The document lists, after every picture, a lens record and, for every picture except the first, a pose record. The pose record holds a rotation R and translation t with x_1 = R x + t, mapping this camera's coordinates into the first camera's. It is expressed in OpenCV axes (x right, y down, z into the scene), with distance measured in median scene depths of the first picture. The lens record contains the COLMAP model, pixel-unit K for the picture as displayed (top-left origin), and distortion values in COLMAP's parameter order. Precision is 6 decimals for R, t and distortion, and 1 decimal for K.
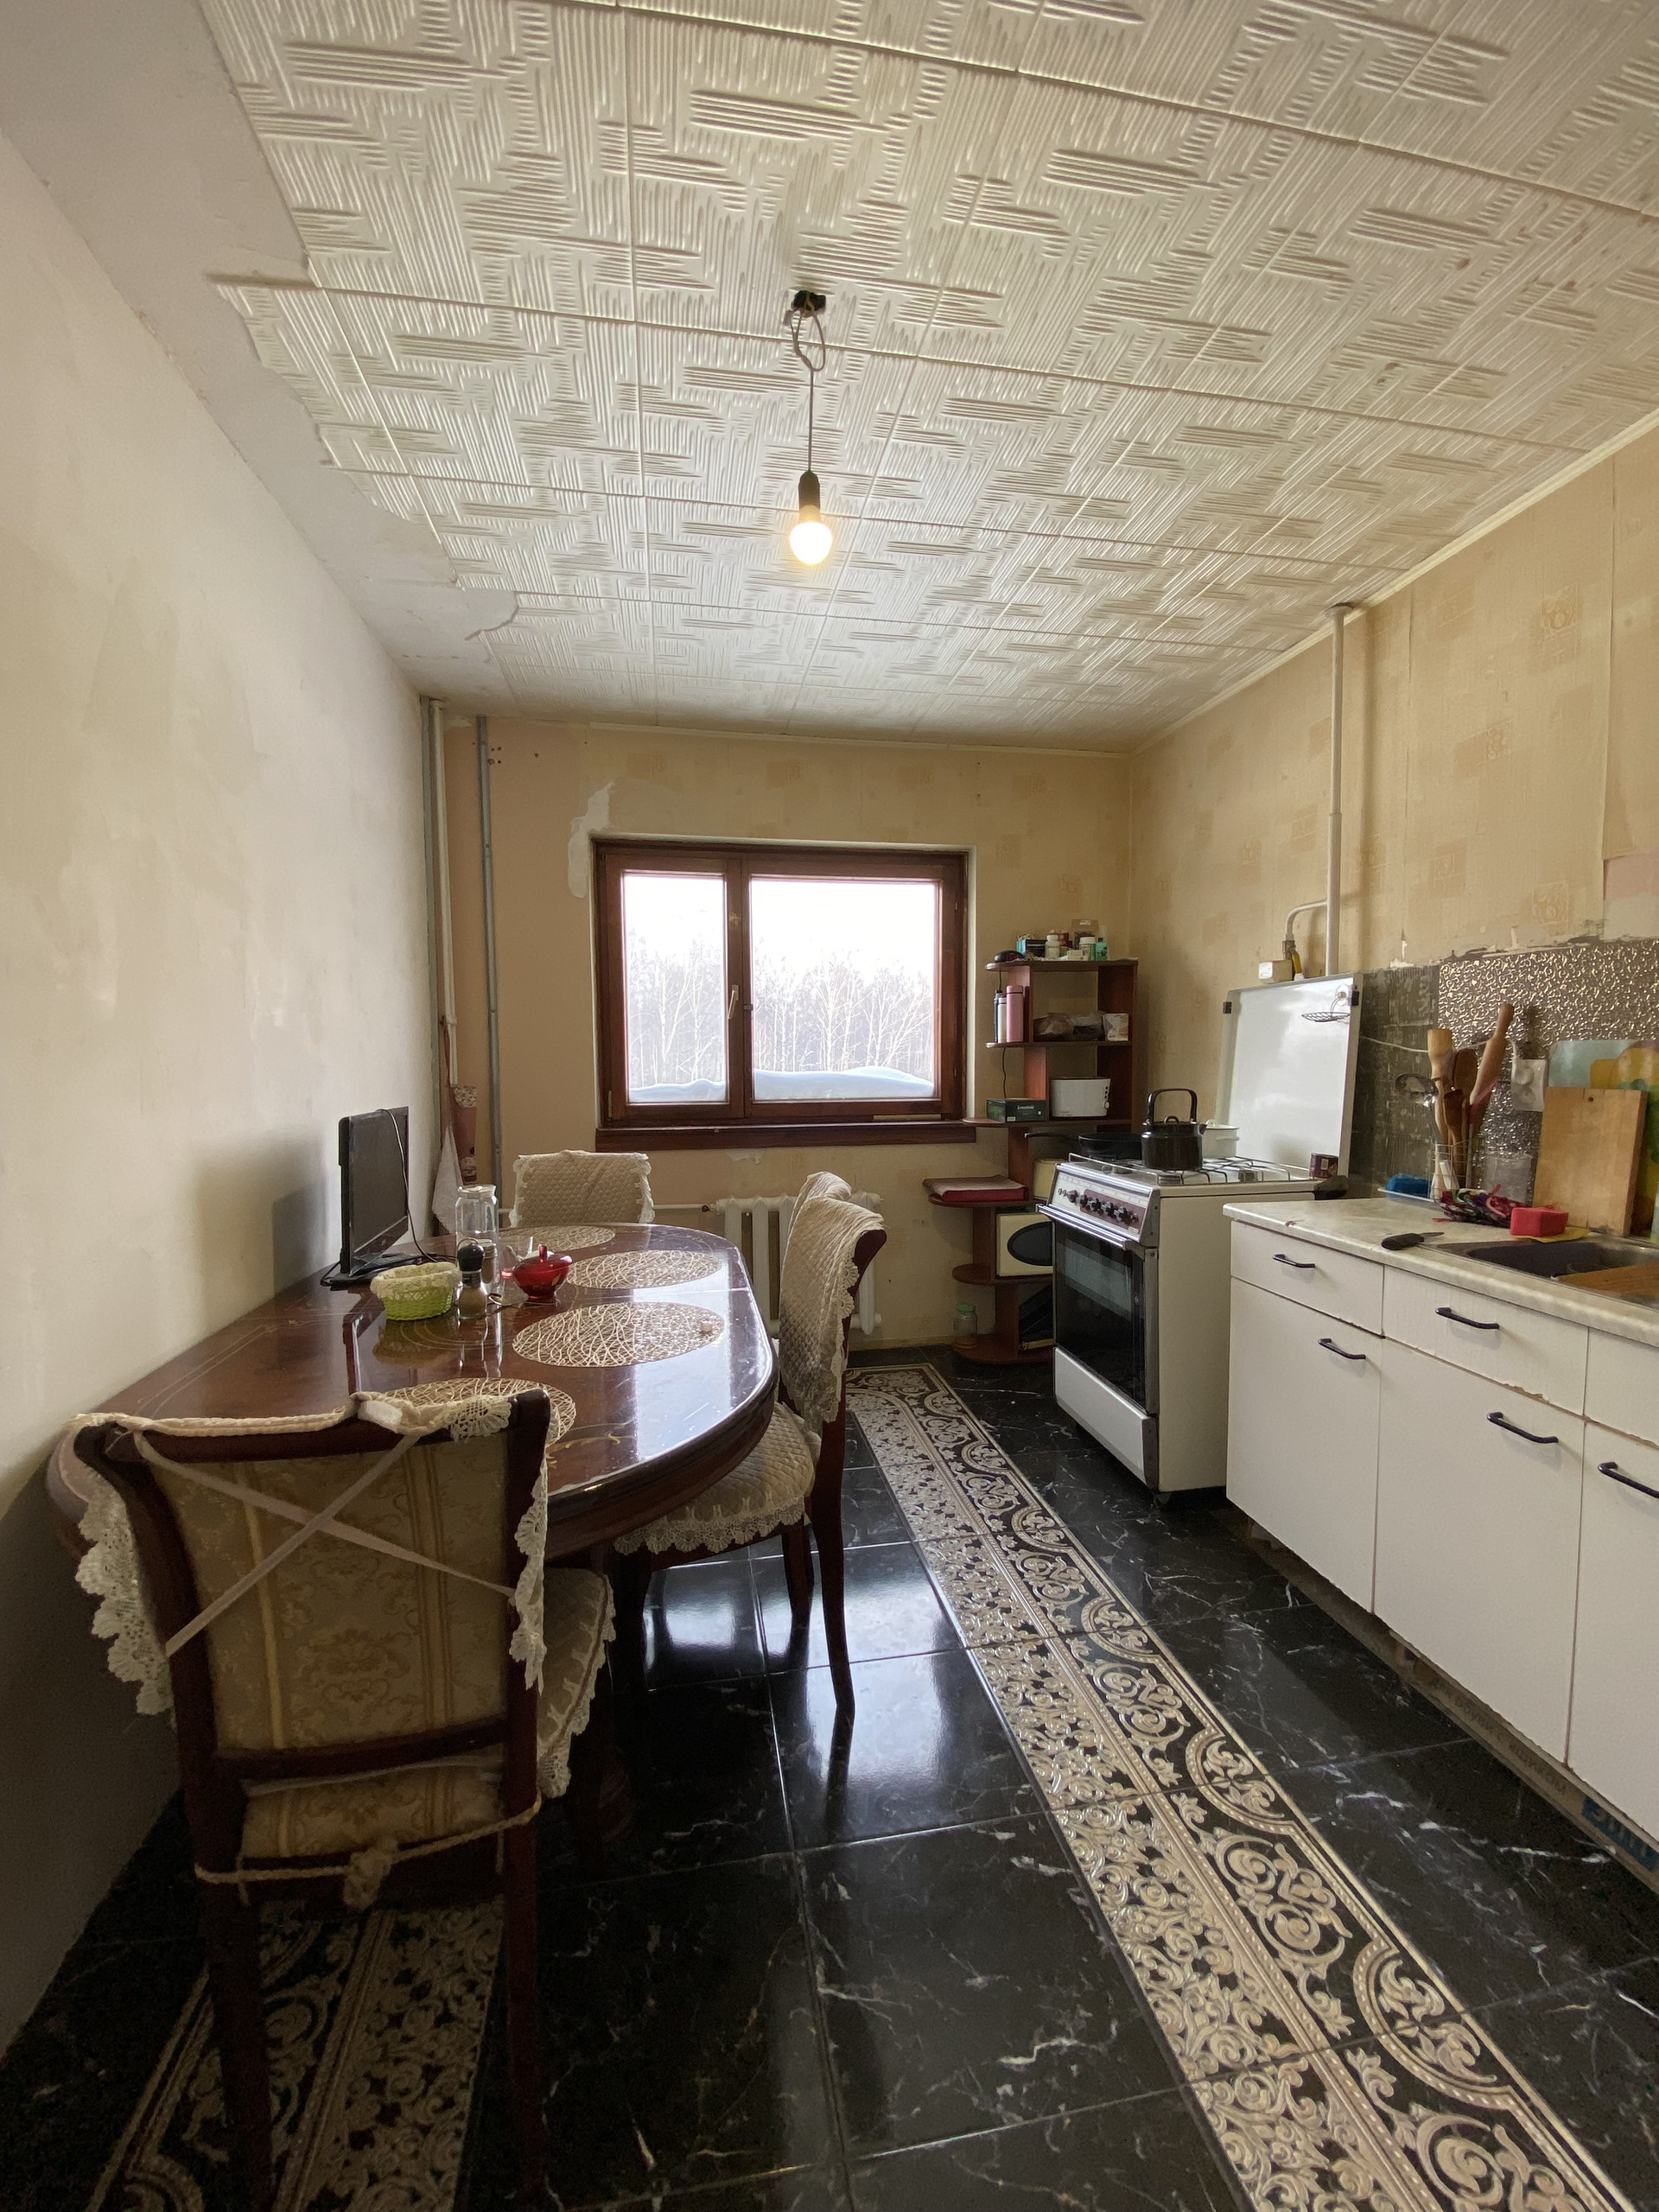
lens RADIAL K [[914.4, 0, 816.6], [0, 914.4, 1113.5], [0, 0, 1]] dist [0.016019, -0.018300]
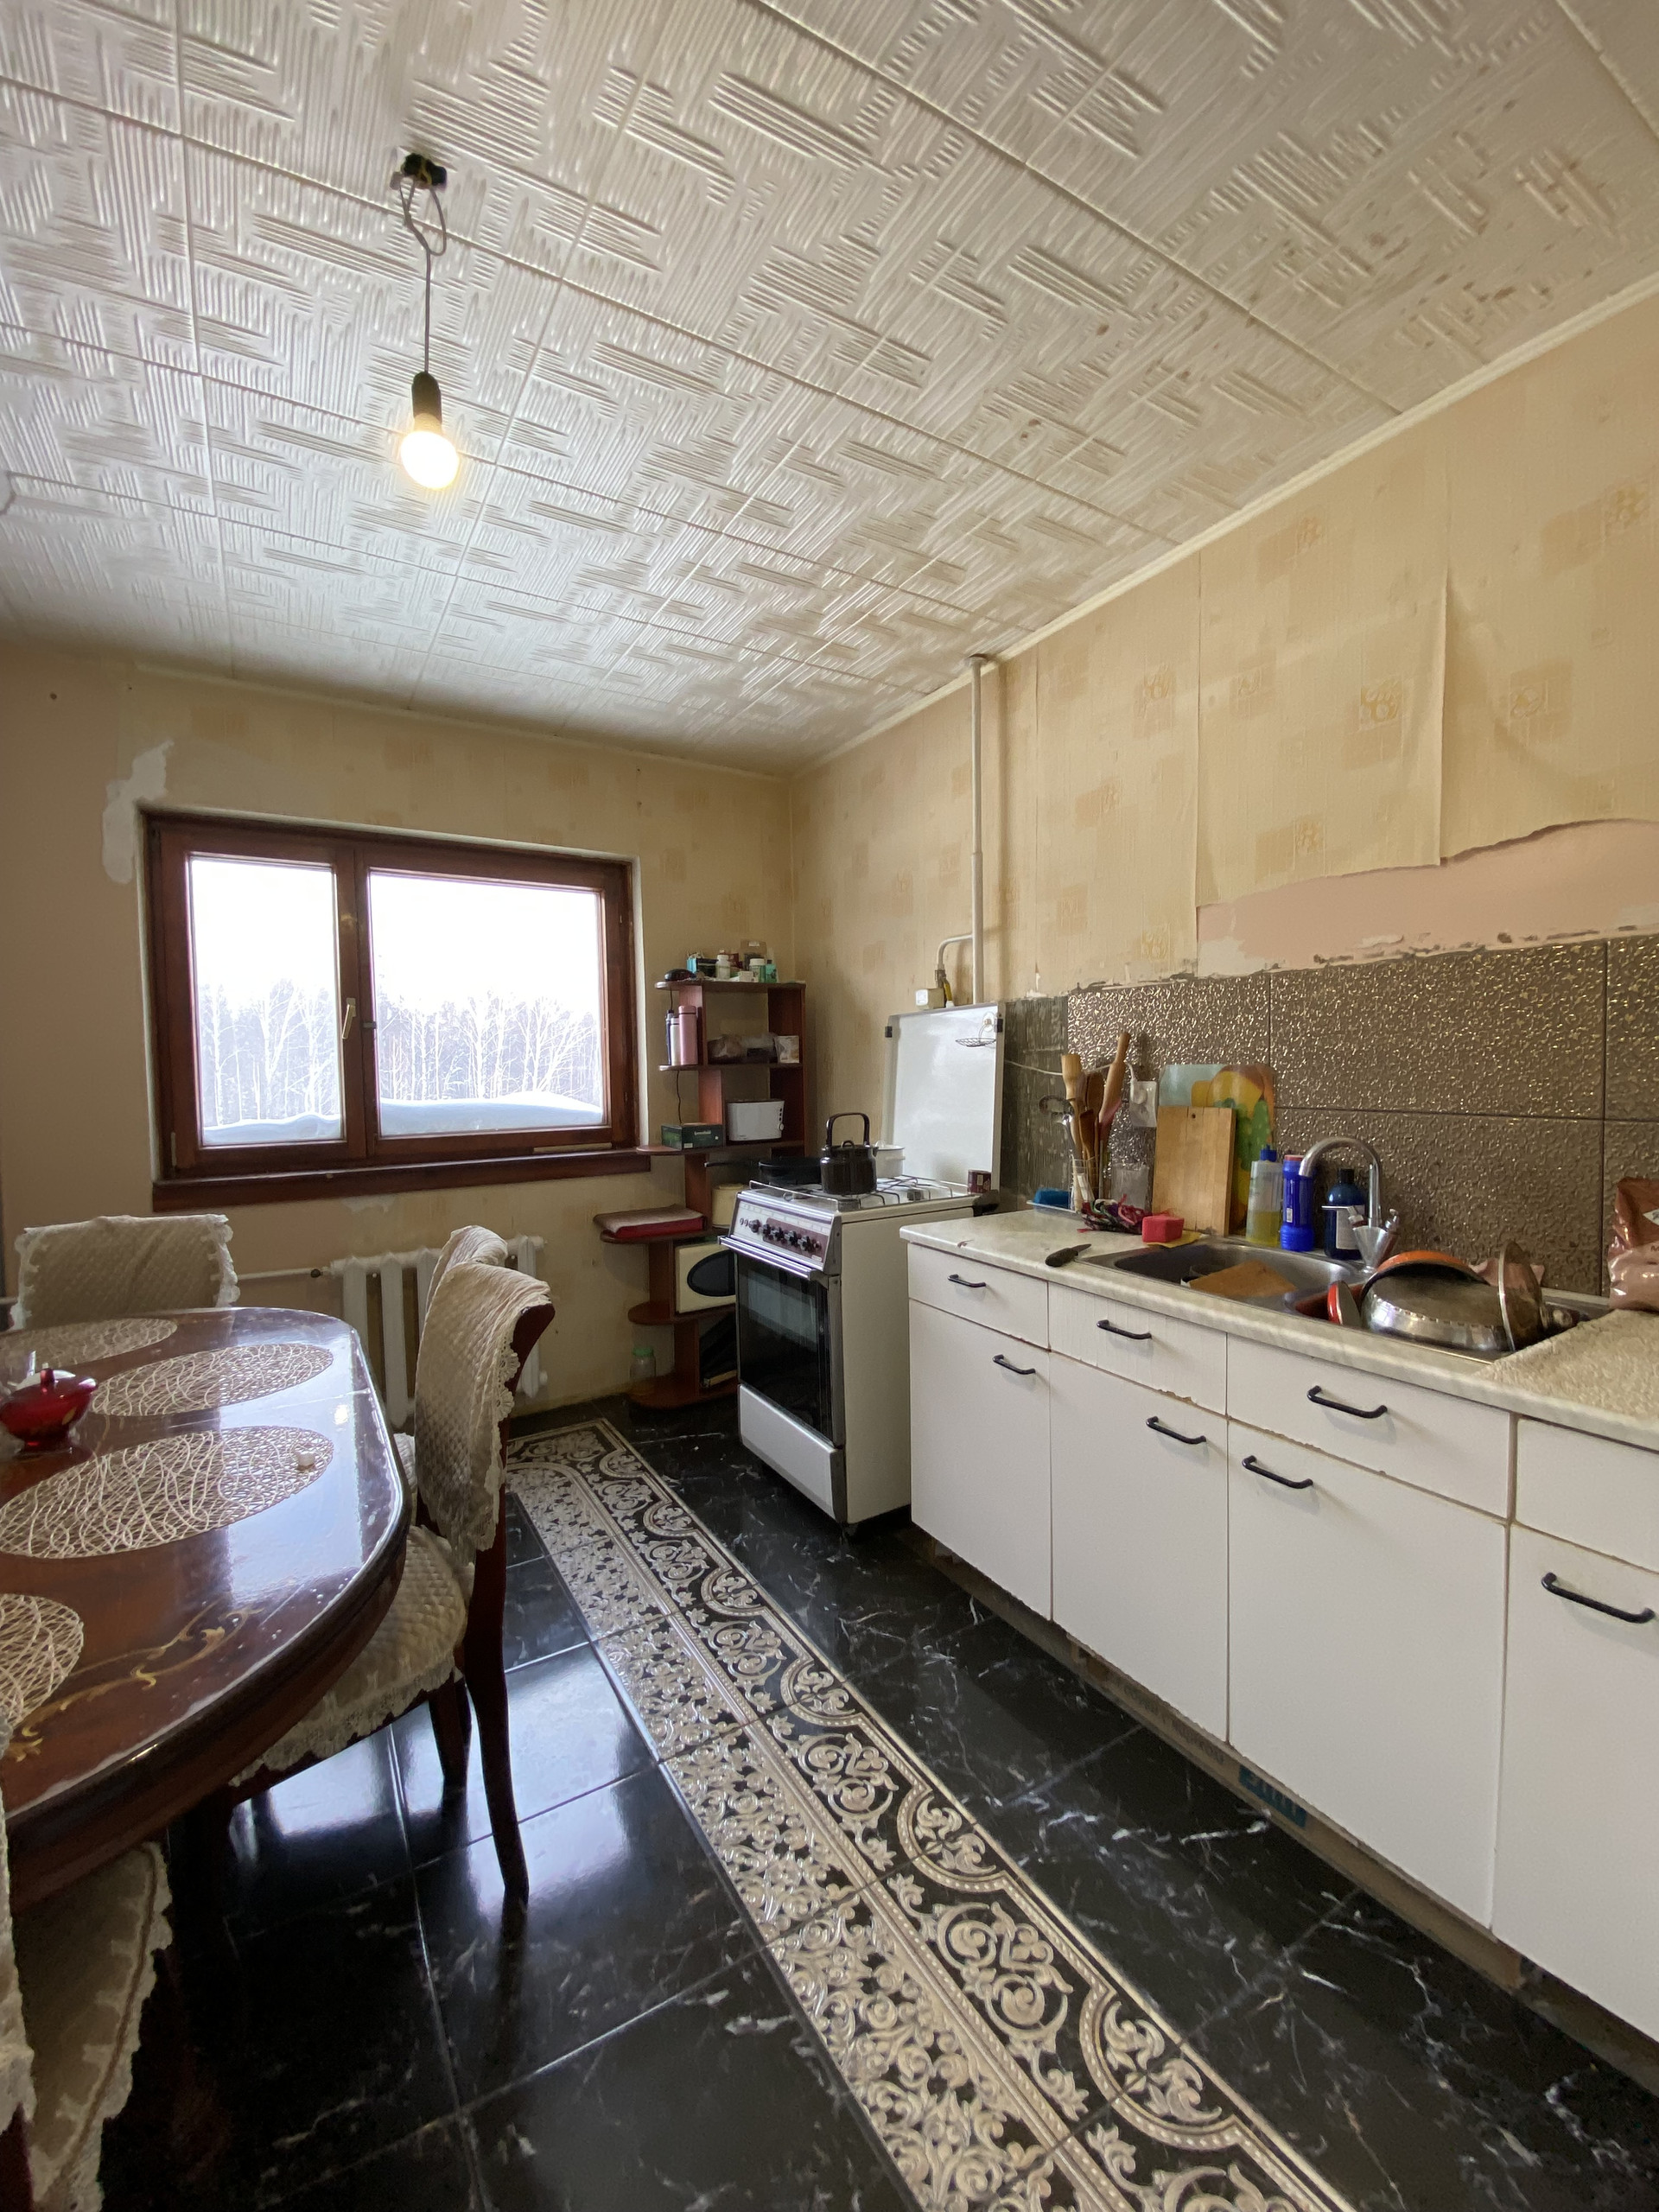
lens RADIAL K [[914.4, 0, 831.3], [0, 914.4, 1102.9], [0, 0, 1]] dist [0.016019, -0.018300]
pose [[0.928017, -0.024585, 0.371727, 0.006477], [0.034699, 0.999187, -0.020541, -0.027493], [-0.370920, 0.031961, 0.928115, 0.124457]]
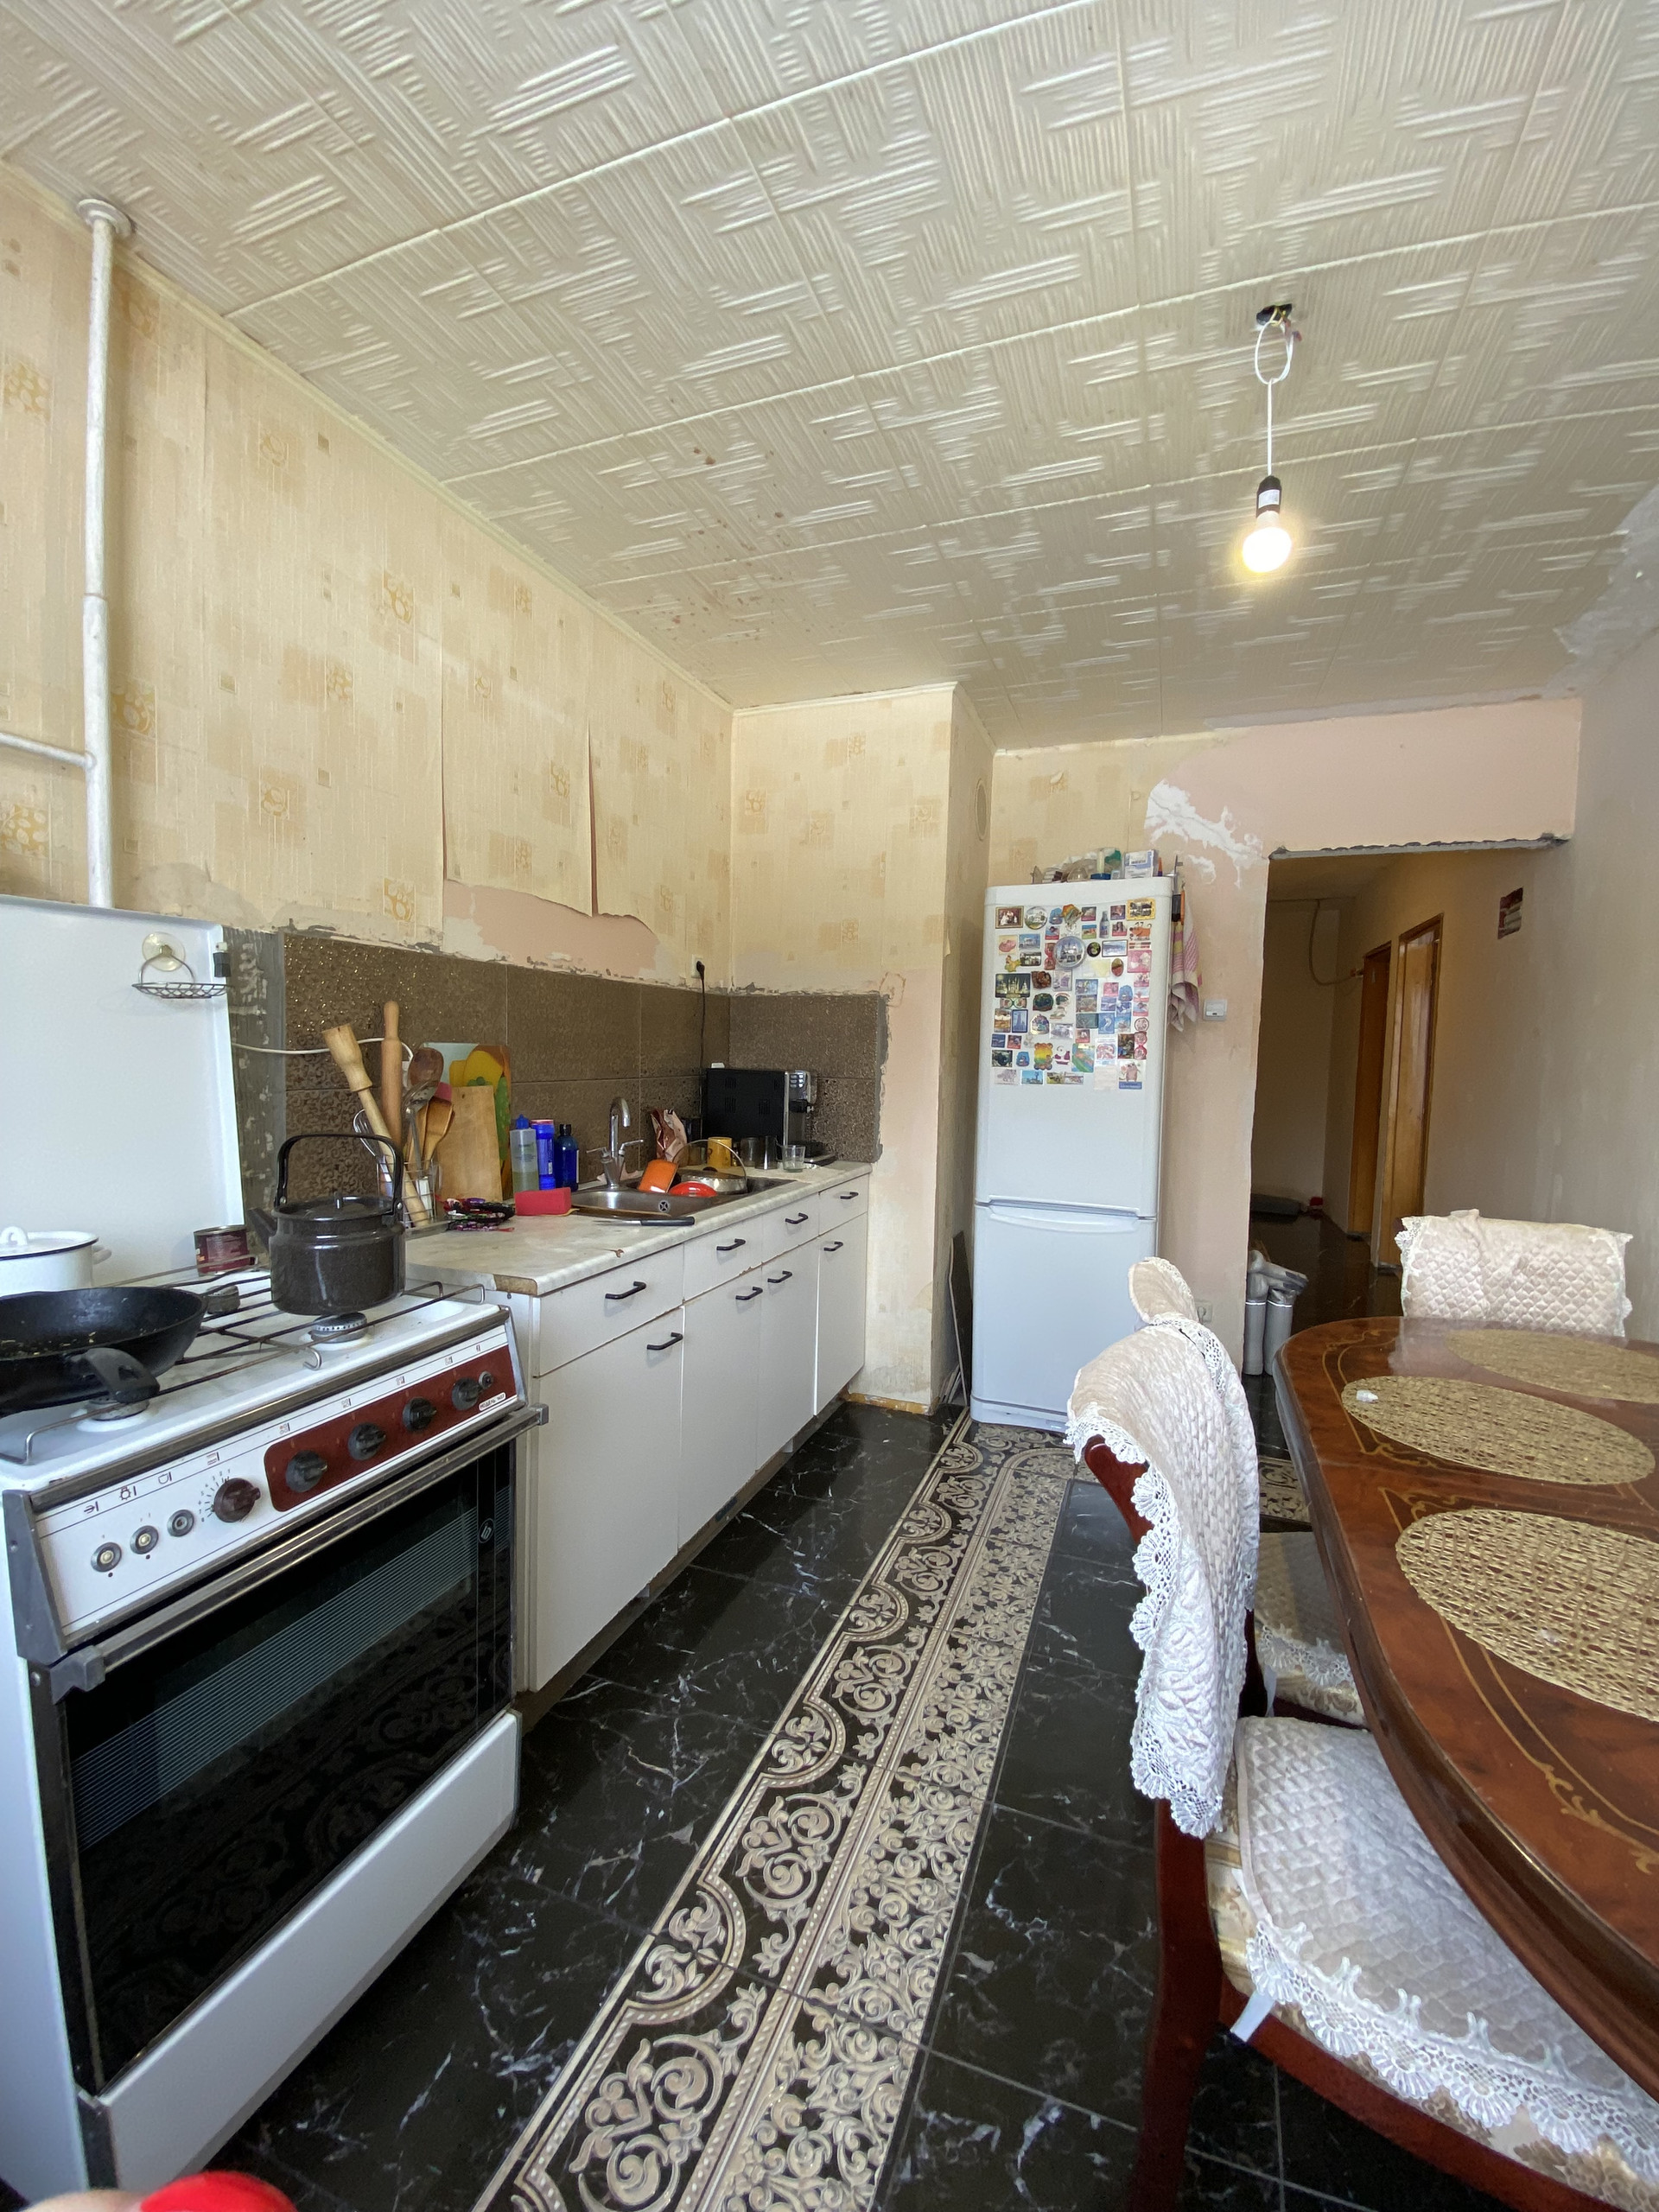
lens RADIAL K [[914.4, 0, 825.2], [0, 914.4, 1106.5], [0, 0, 1]] dist [0.016019, -0.018300]
pose [[-0.861636, 0.034593, 0.506346, -0.094144], [0.092367, 0.991701, 0.089427, -0.054119], [-0.499051, 0.123823, -0.857681, 1.461189]]
